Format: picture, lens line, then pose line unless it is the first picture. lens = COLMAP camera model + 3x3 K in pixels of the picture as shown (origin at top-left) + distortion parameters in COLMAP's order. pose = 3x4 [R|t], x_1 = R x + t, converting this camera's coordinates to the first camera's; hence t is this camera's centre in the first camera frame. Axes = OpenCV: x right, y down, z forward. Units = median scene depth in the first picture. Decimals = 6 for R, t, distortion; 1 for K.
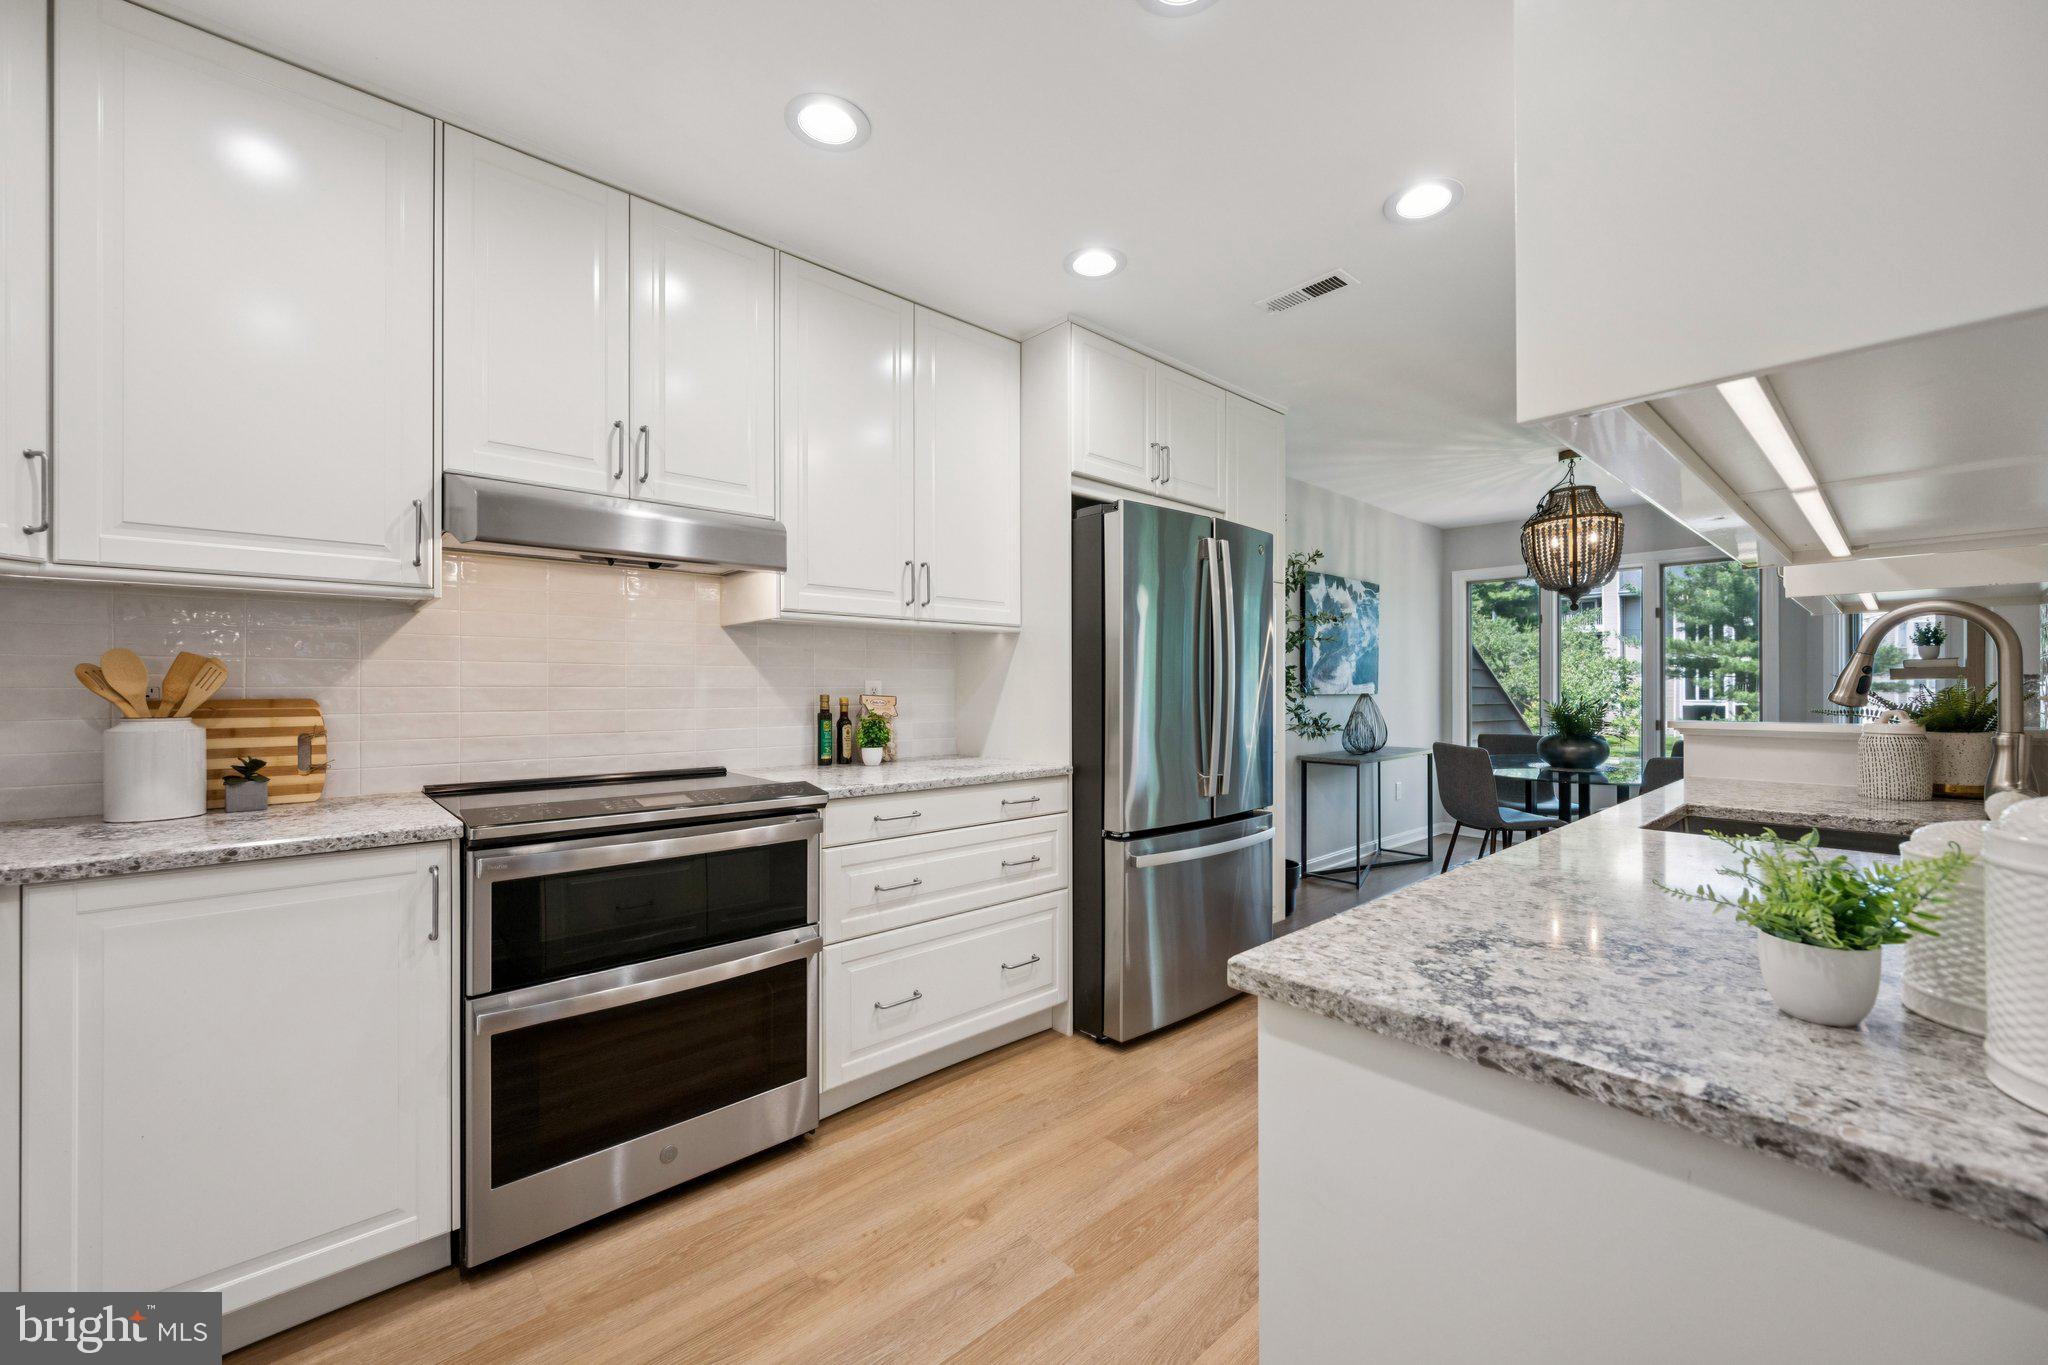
lens RADIAL K [[810.1, 0, 1016.1], [0, 810.1, 686.6], [0, 0, 1]] dist [0.000433, -0.000577]
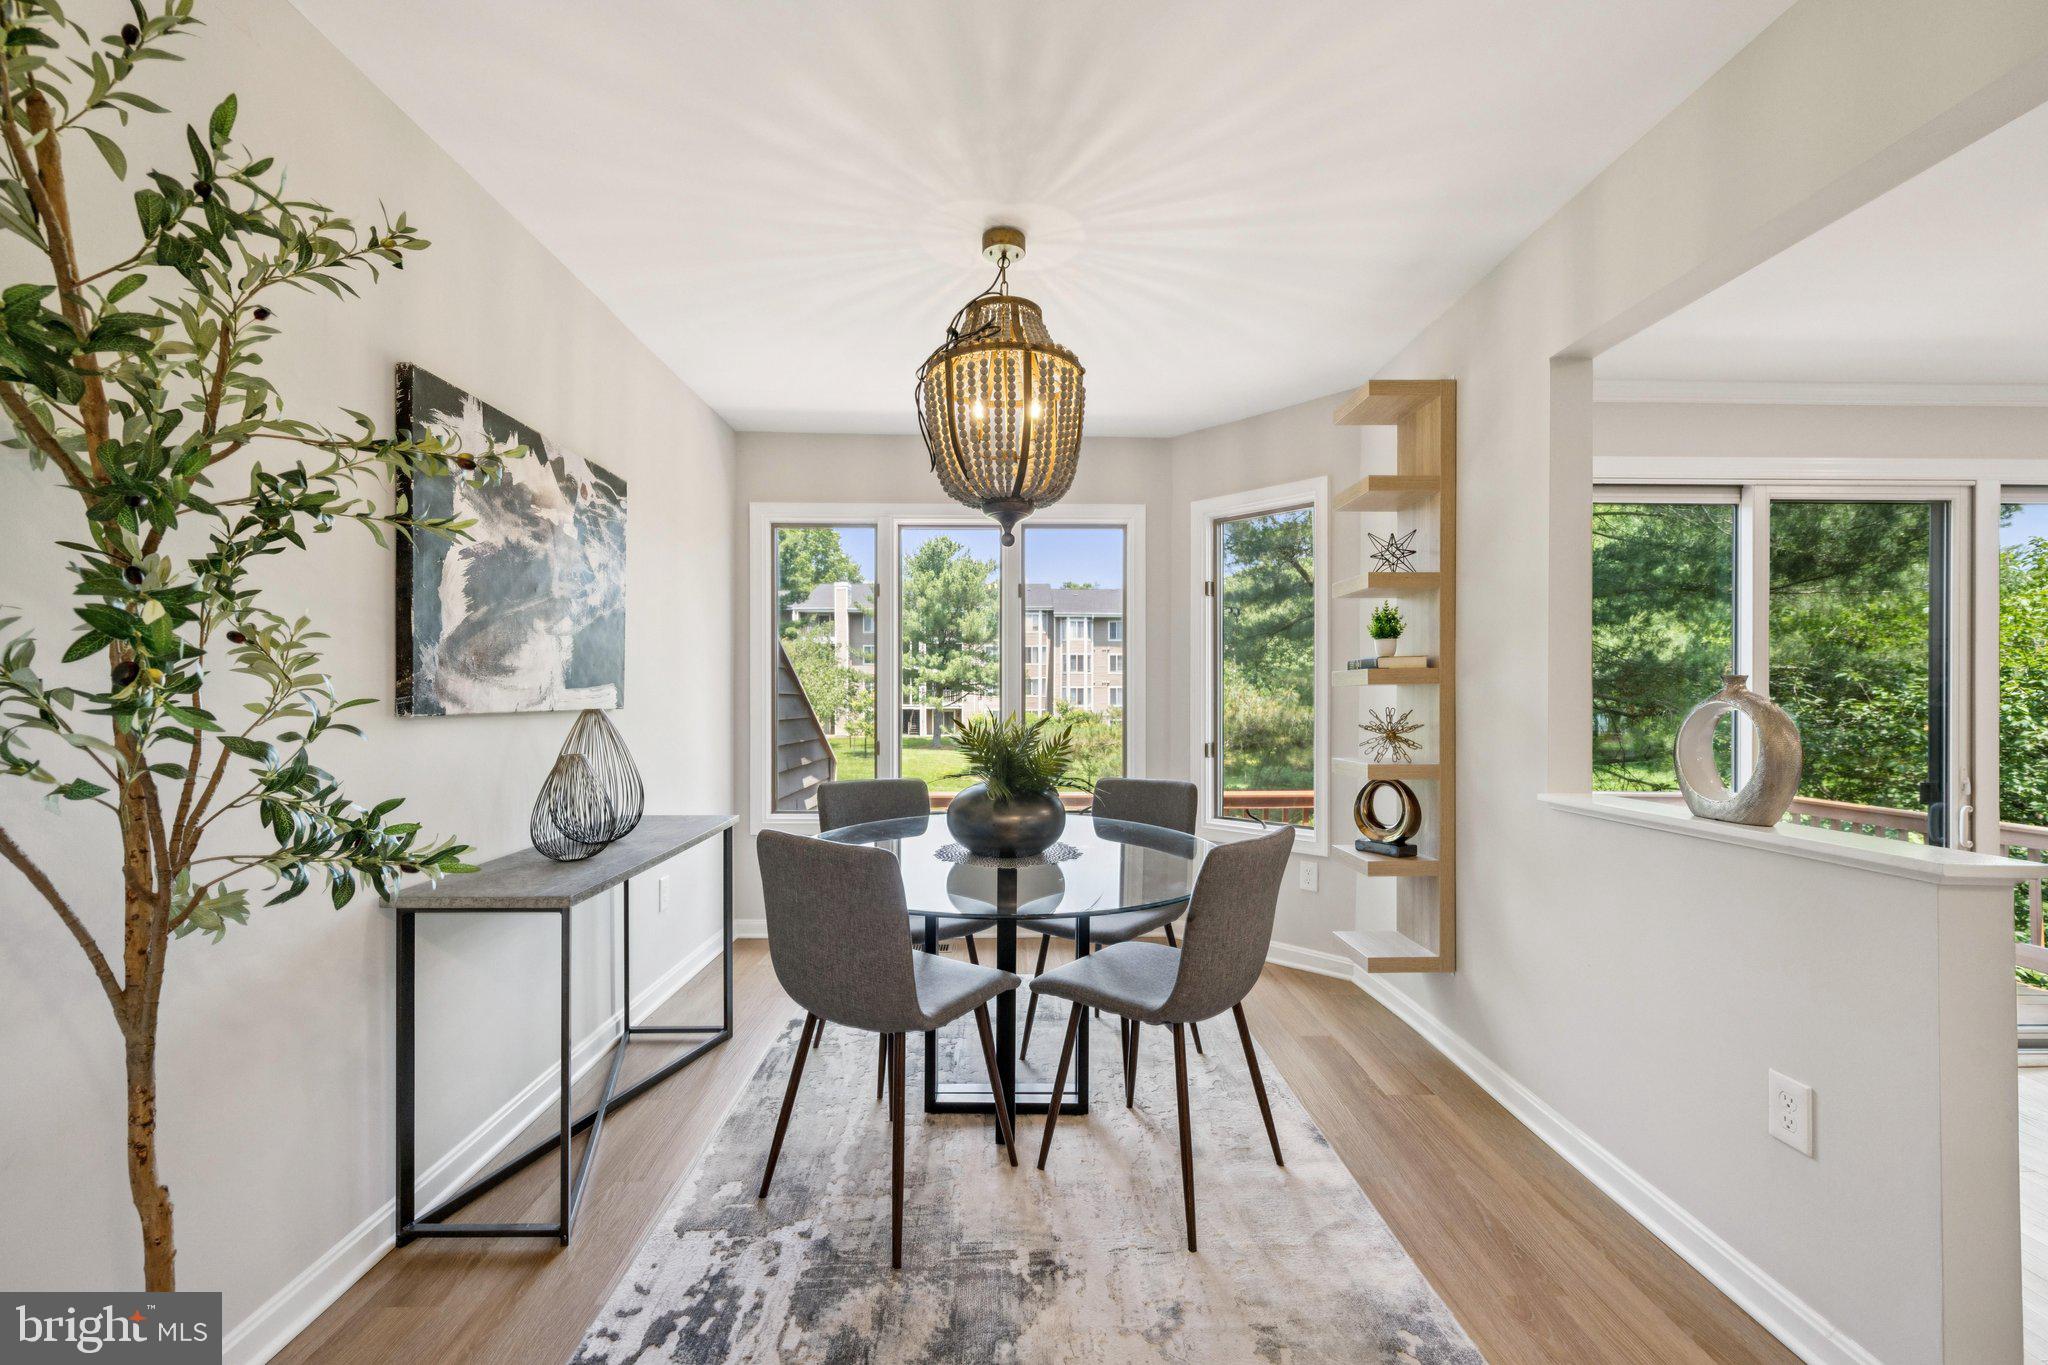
lens RADIAL K [[887.2, 0, 1050.4], [0, 887.2, 694.2], [0, 0, 1]] dist [0.001008, 0.000302]
pose [[0.650474, 0.001081, 0.759528, 0.401021], [-0.002357, 0.999997, 0.000595, -0.000442], [-0.759525, -0.002178, 0.650474, 0.882346]]
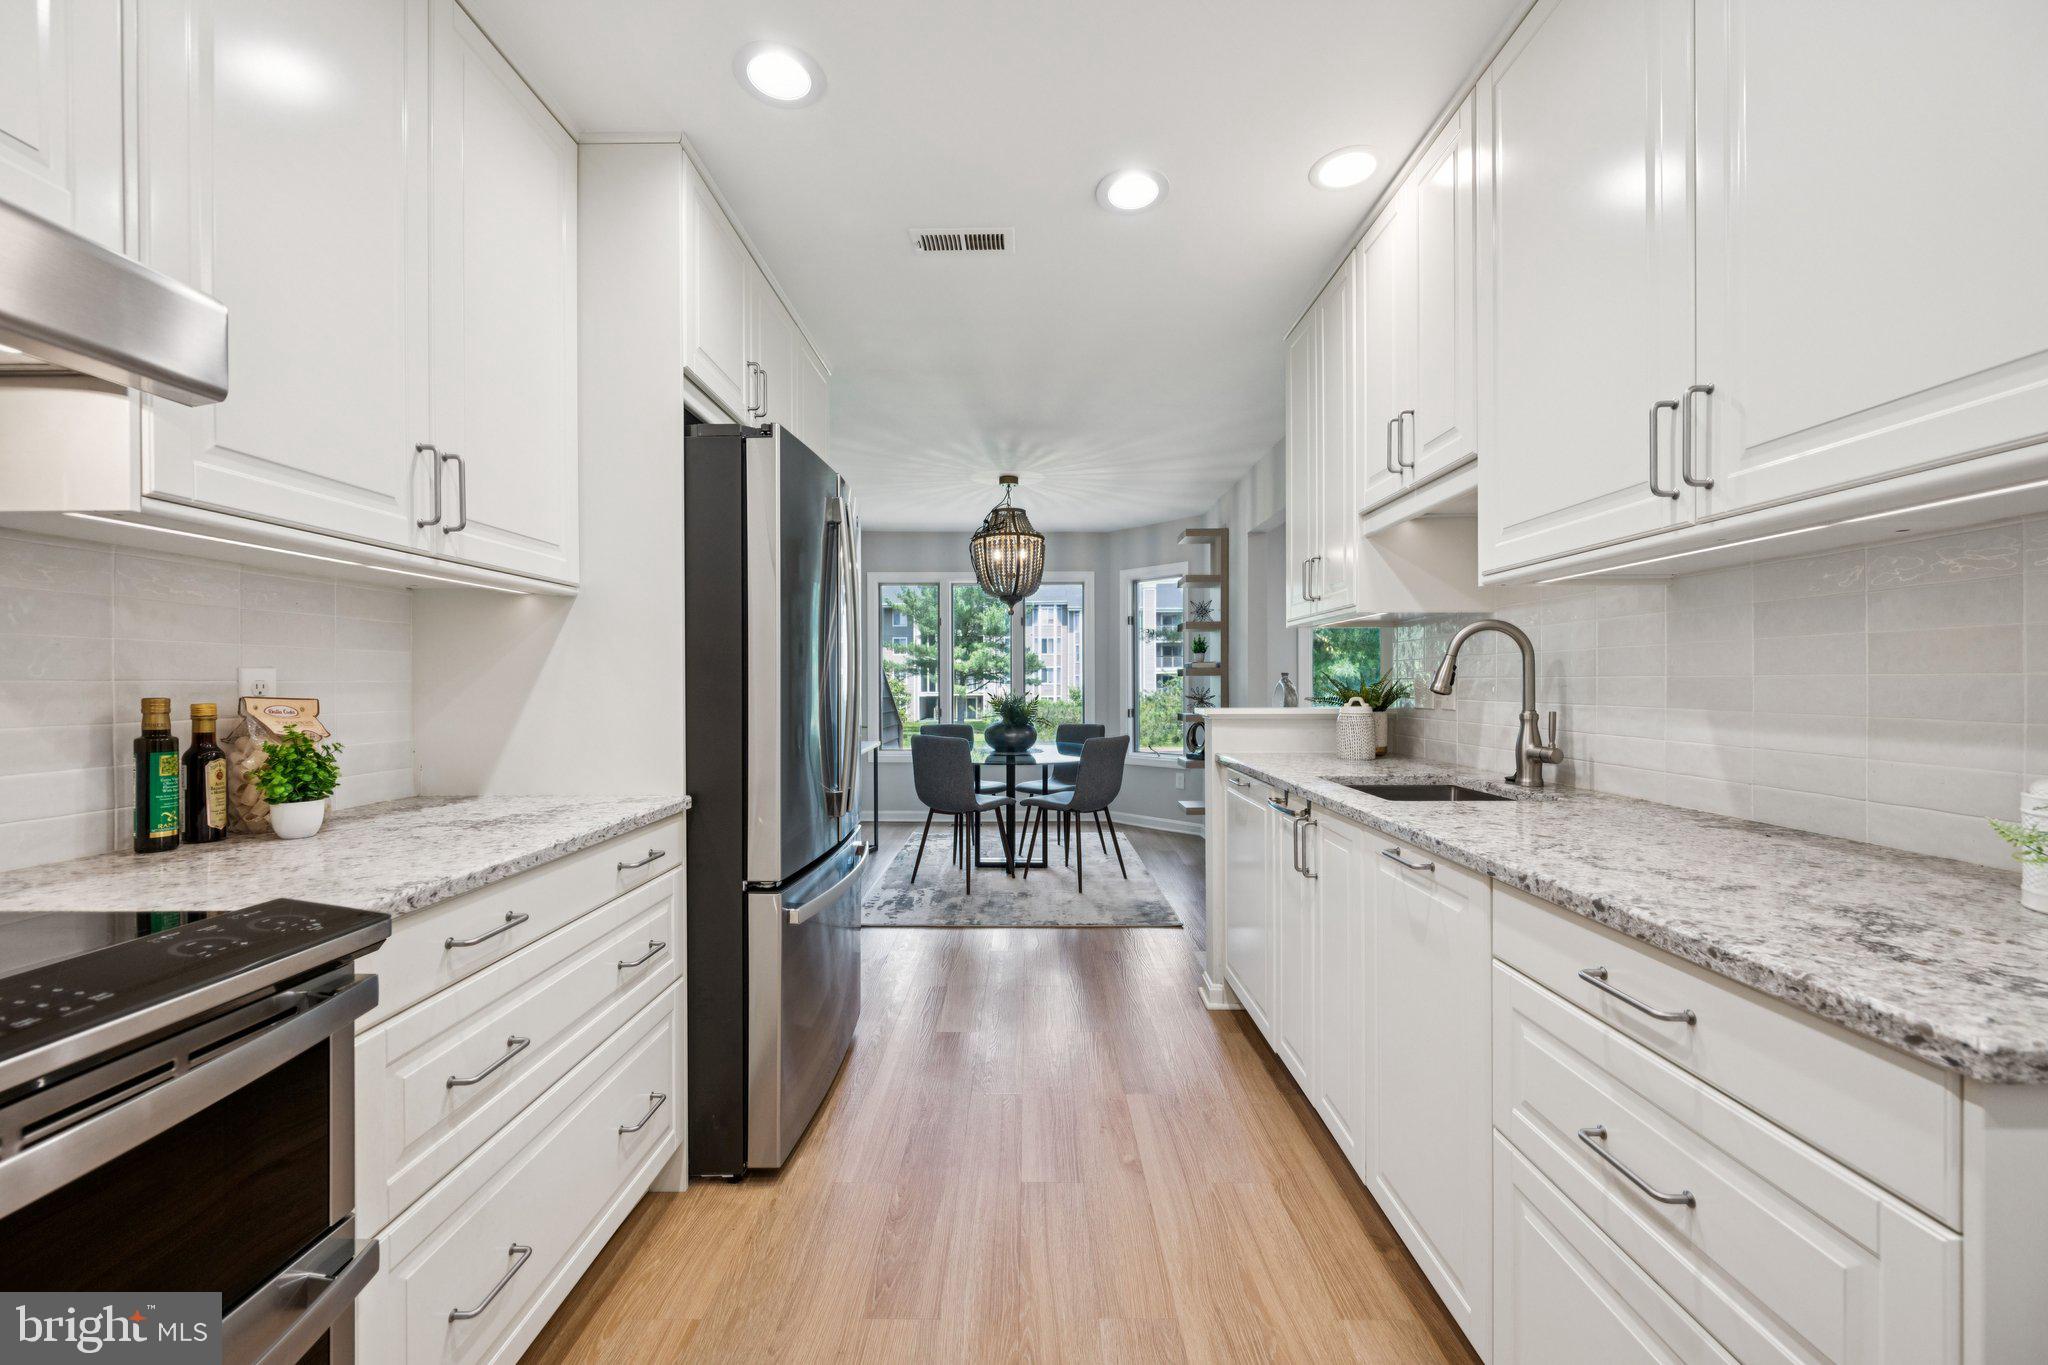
lens RADIAL K [[810.1, 0, 1040.4], [0, 810.1, 684.7], [0, 0, 1]] dist [0.000433, -0.000577]
pose [[0.672421, -0.003350, 0.740162, -0.203474], [0.000615, 0.999992, 0.003967, 0.000986], [-0.740169, -0.002213, 0.672417, 0.272255]]
